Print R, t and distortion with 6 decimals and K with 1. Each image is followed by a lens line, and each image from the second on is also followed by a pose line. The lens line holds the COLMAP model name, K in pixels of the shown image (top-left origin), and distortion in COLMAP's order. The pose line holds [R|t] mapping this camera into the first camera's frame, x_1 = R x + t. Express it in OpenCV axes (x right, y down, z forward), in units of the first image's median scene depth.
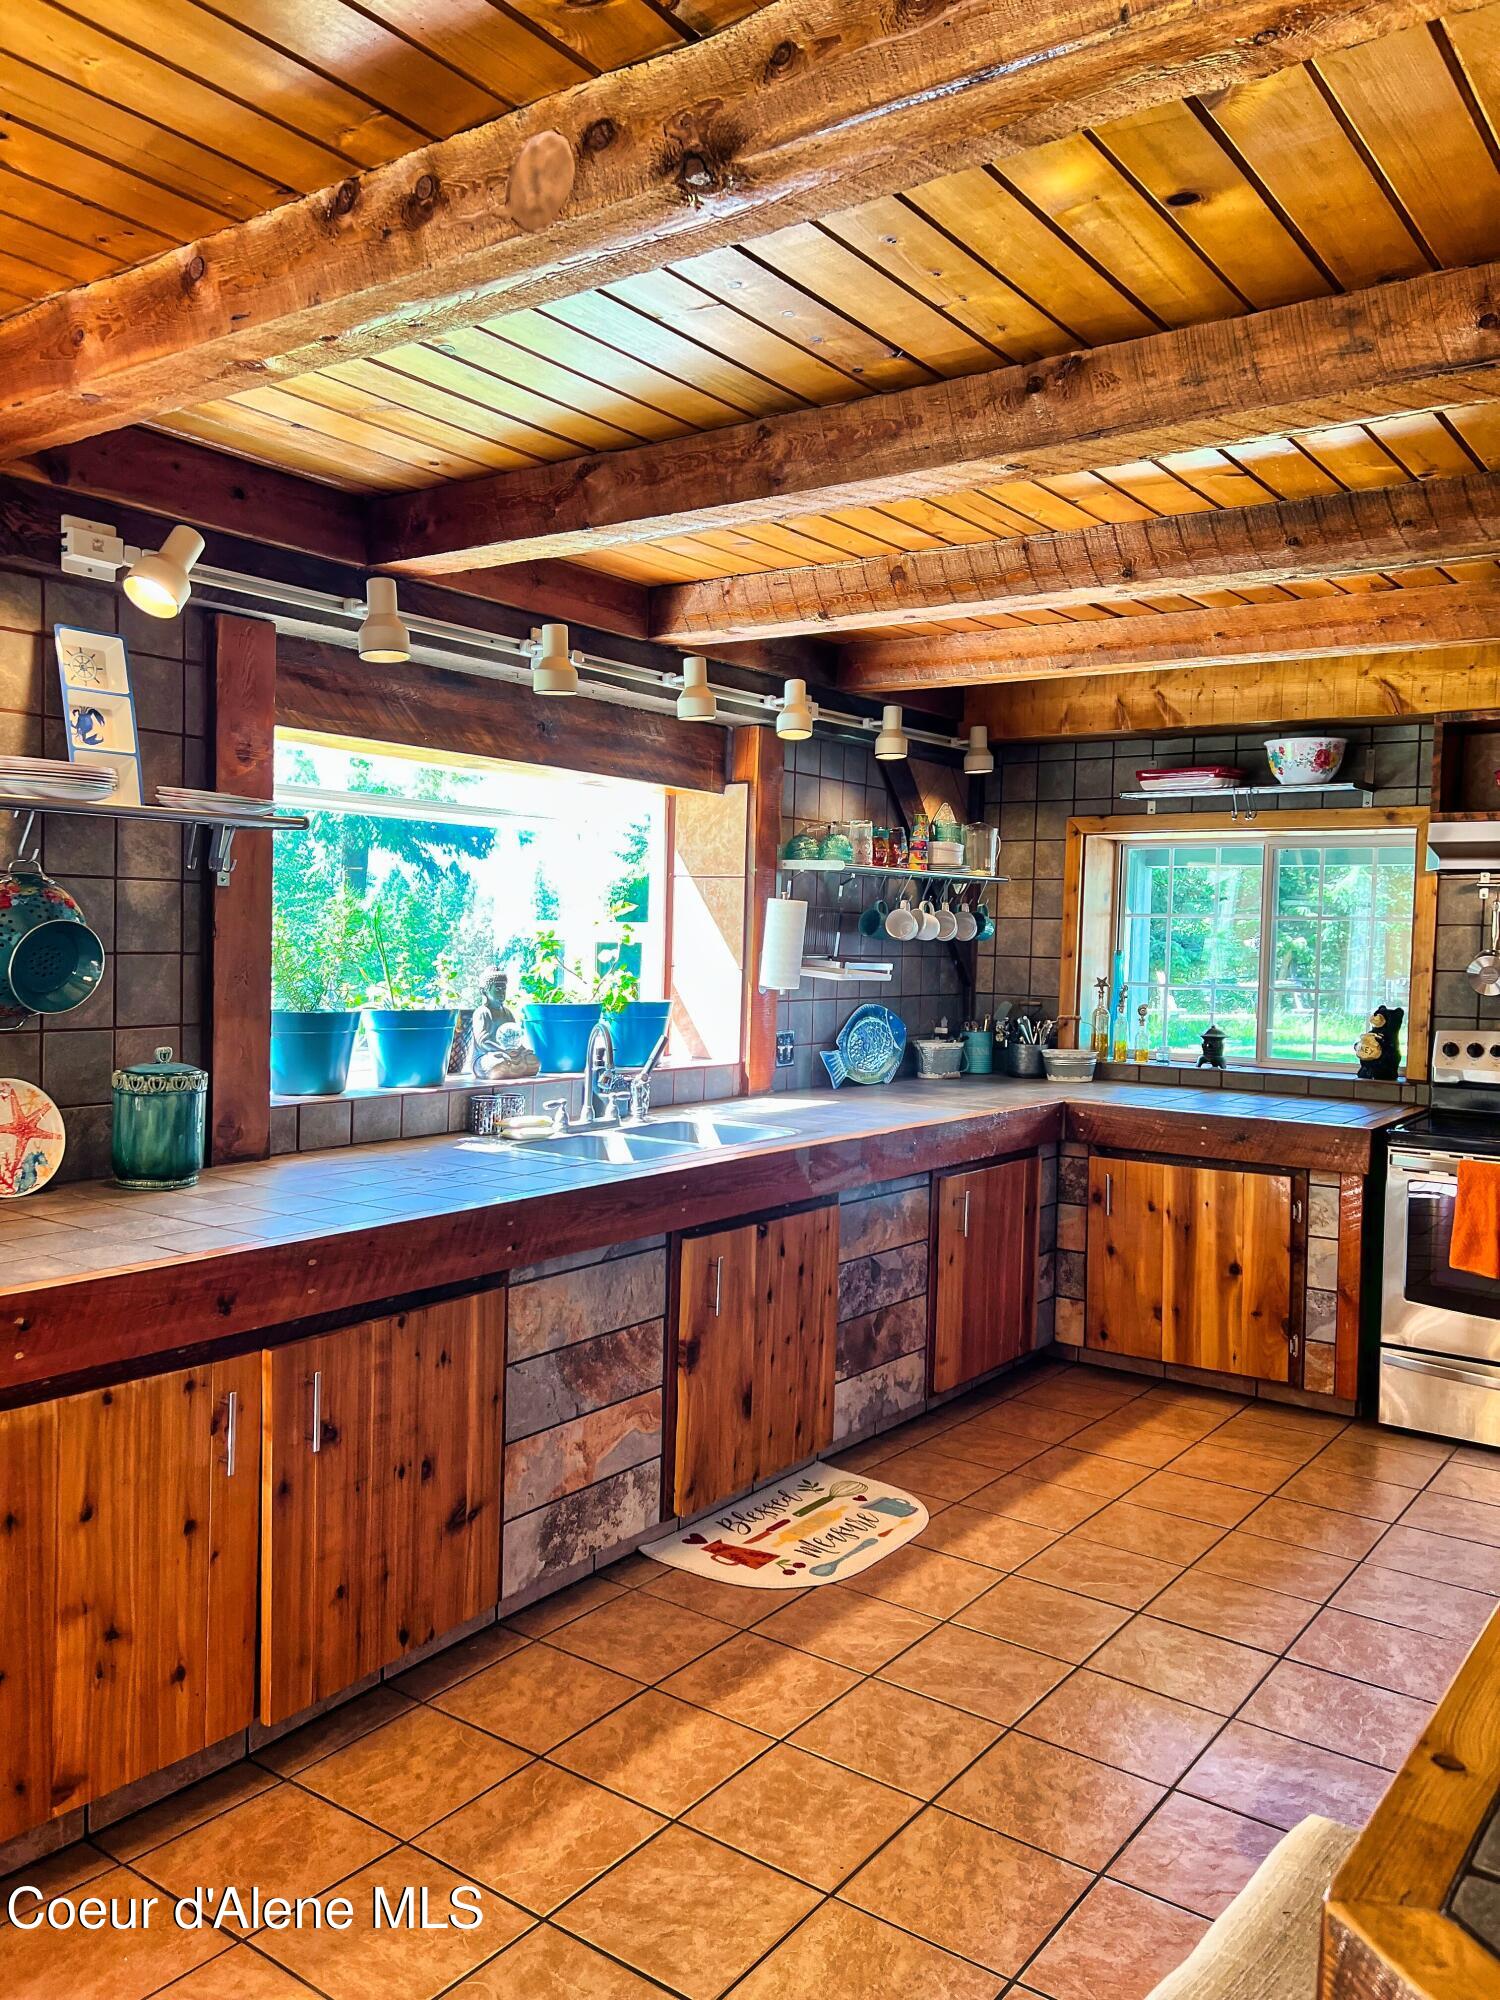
lens RADIAL K [[1511.3, 0, 751.4], [0, 1511.3, 992.6], [0, 0, 1]] dist [0.053415, -0.002024]
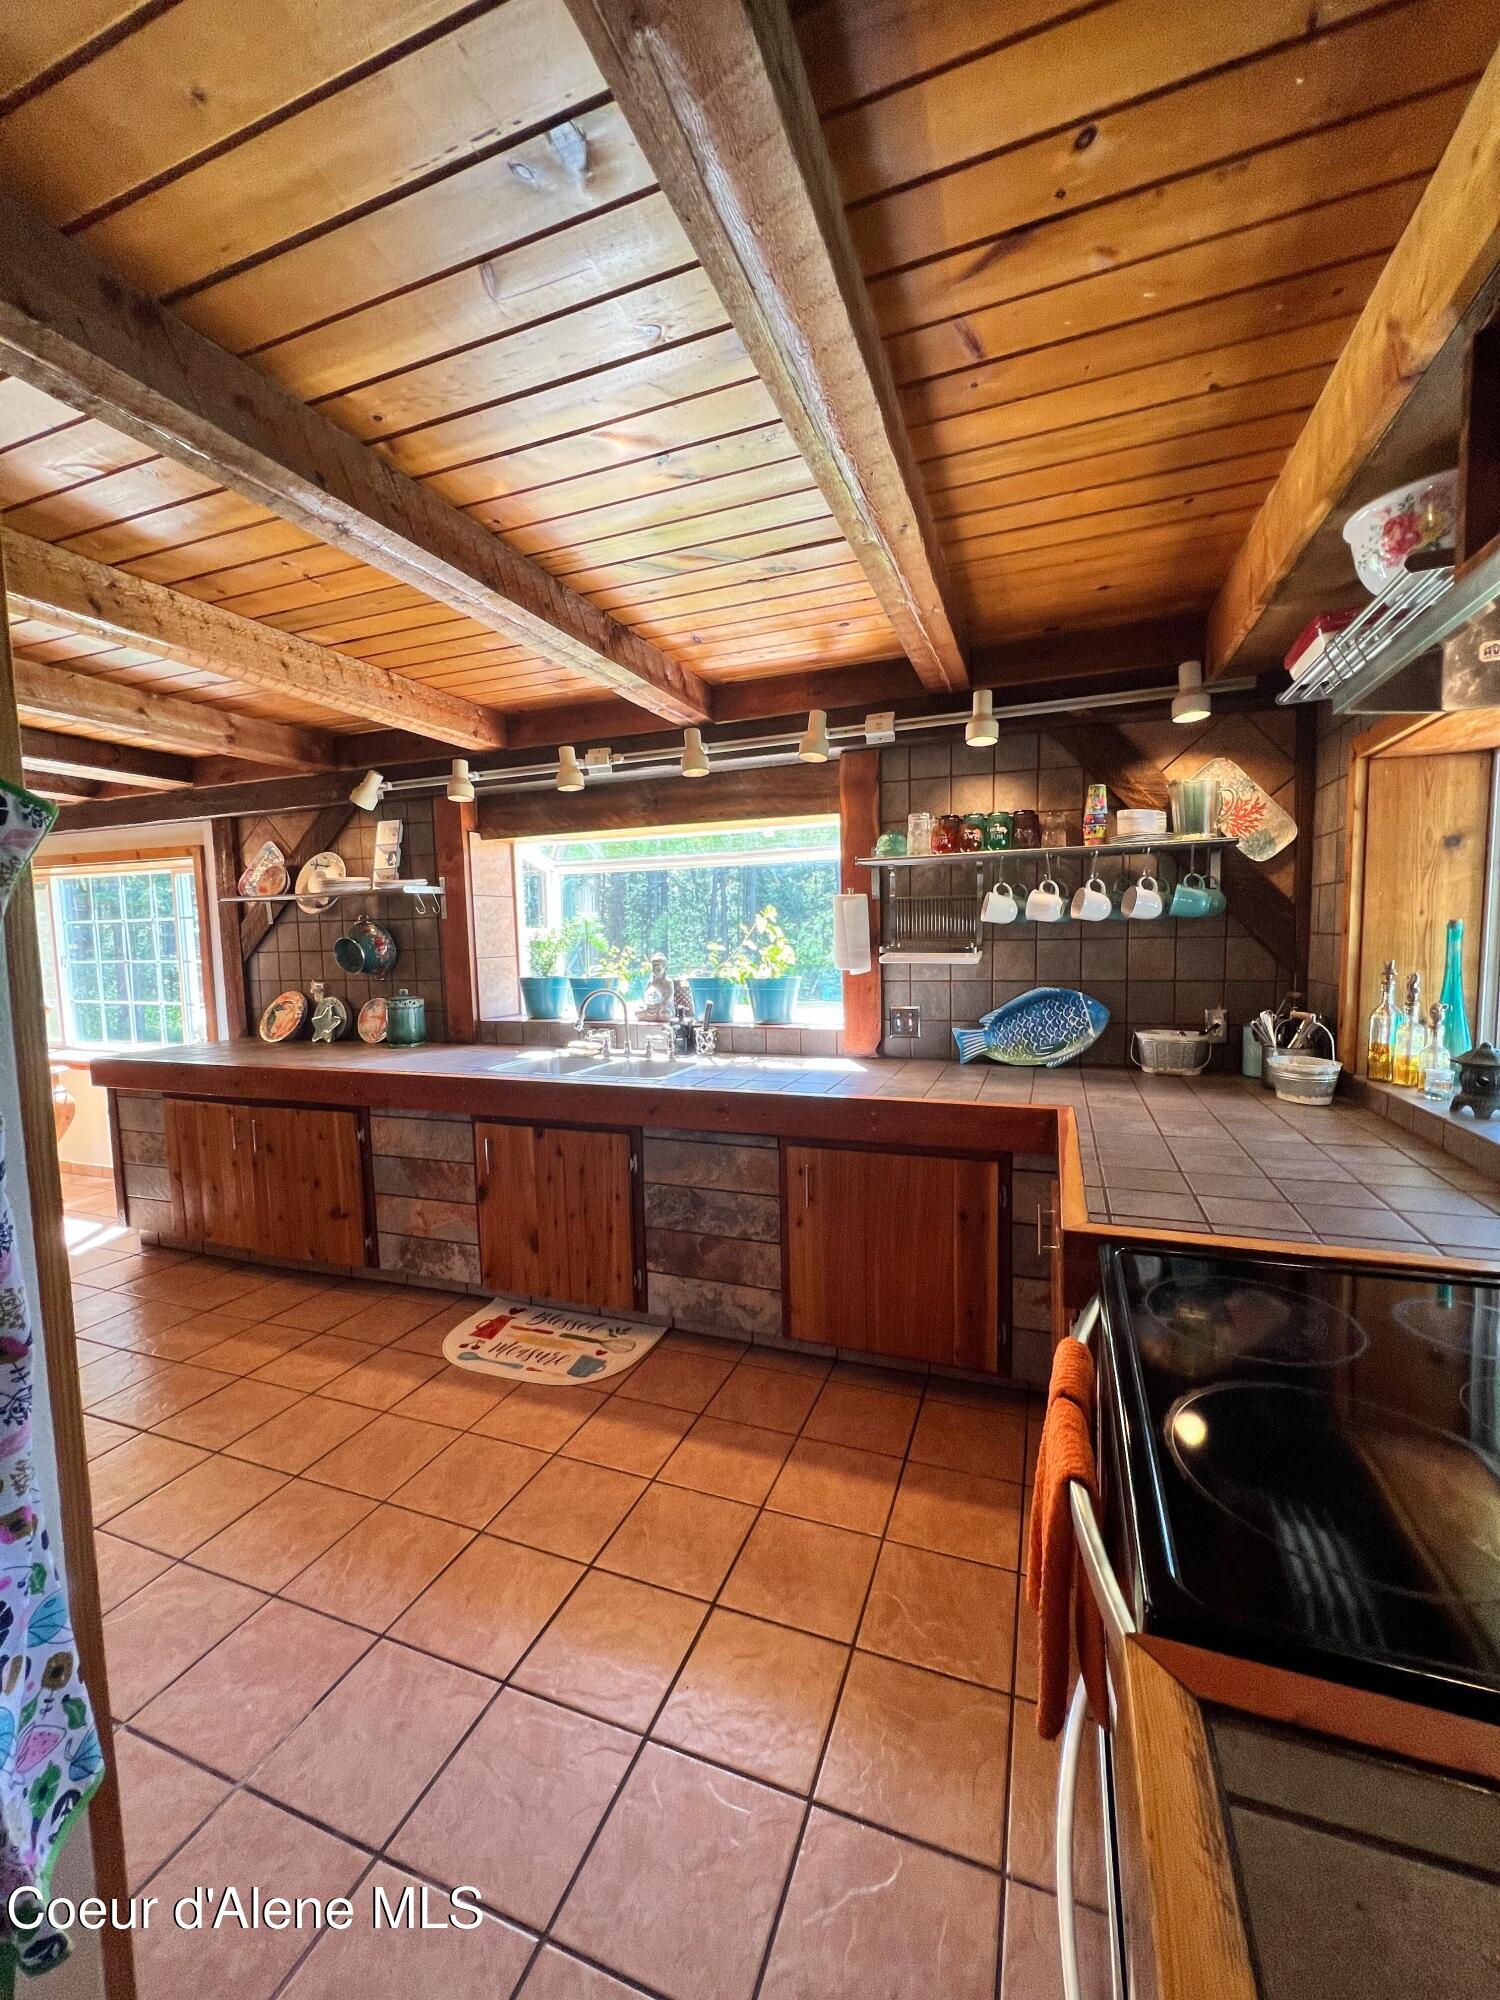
lens RADIAL K [[800.3, 0, 750.0], [0, 800.3, 1004.5], [0, 0, 1]] dist [0.002123, 0.000624]
pose [[0.263680, 0.054950, -0.963044, 0.800564], [-0.009983, 0.998478, 0.054239, -0.011866], [0.964559, -0.004687, 0.263827, 0.986874]]
